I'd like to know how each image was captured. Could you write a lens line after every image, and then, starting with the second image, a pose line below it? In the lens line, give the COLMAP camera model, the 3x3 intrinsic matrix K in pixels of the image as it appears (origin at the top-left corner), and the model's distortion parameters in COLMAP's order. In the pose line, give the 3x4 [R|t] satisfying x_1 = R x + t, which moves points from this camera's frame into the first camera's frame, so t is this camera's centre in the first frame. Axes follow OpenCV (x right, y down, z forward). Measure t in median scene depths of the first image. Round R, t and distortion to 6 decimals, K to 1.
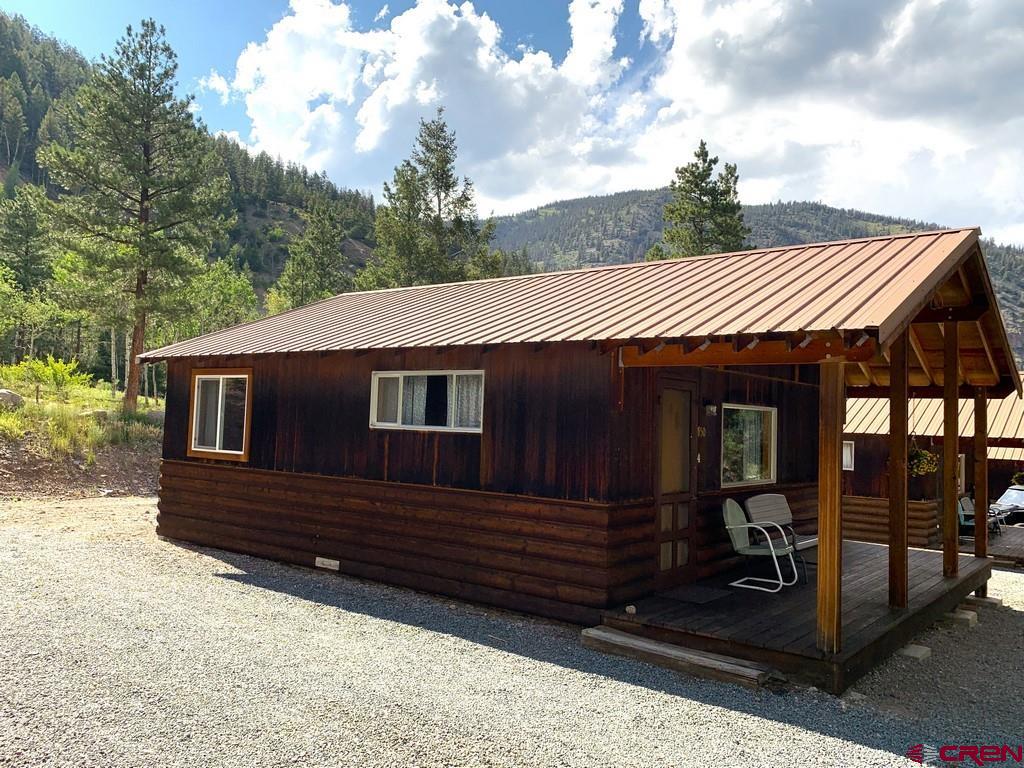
lens RADIAL K [[776.5, 0, 518.6], [0, 776.5, 378.8], [0, 0, 1]] dist [0.013406, 0.017337]
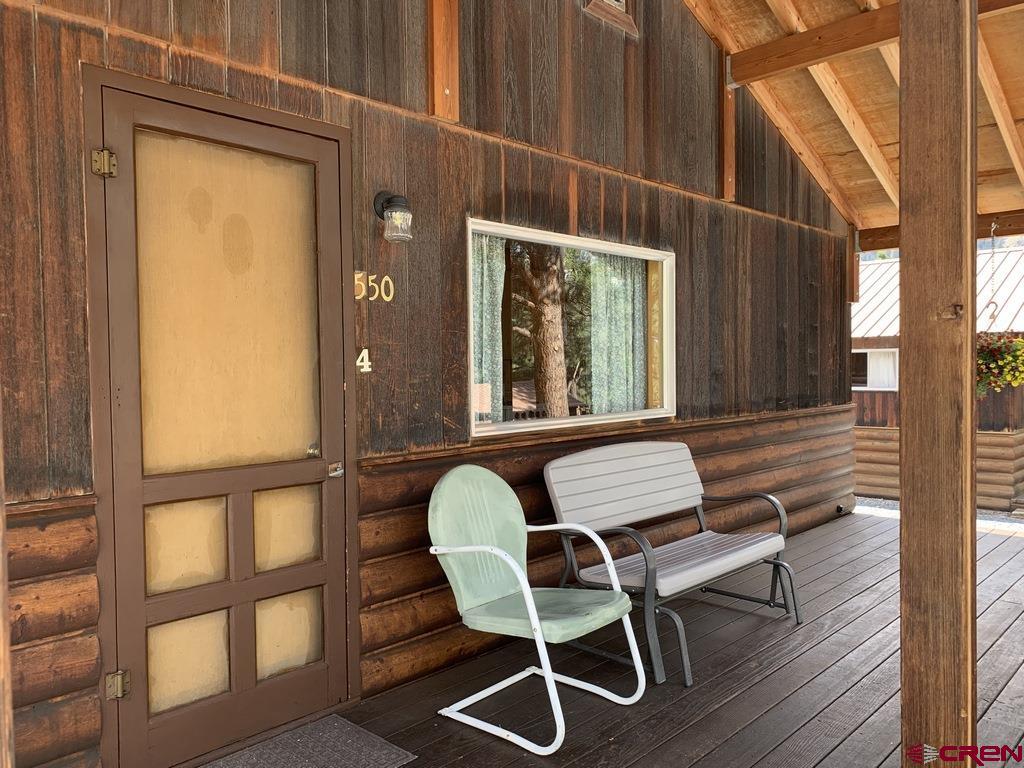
lens RADIAL K [[776.5, 0, 503.9], [0, 776.5, 389.0], [0, 0, 1]] dist [0.013406, 0.017337]
pose [[0.994846, -0.046731, -0.089990, 0.286457], [0.054376, 0.994942, 0.084463, 0.077361], [0.085588, -0.088921, 0.992355, 0.565301]]
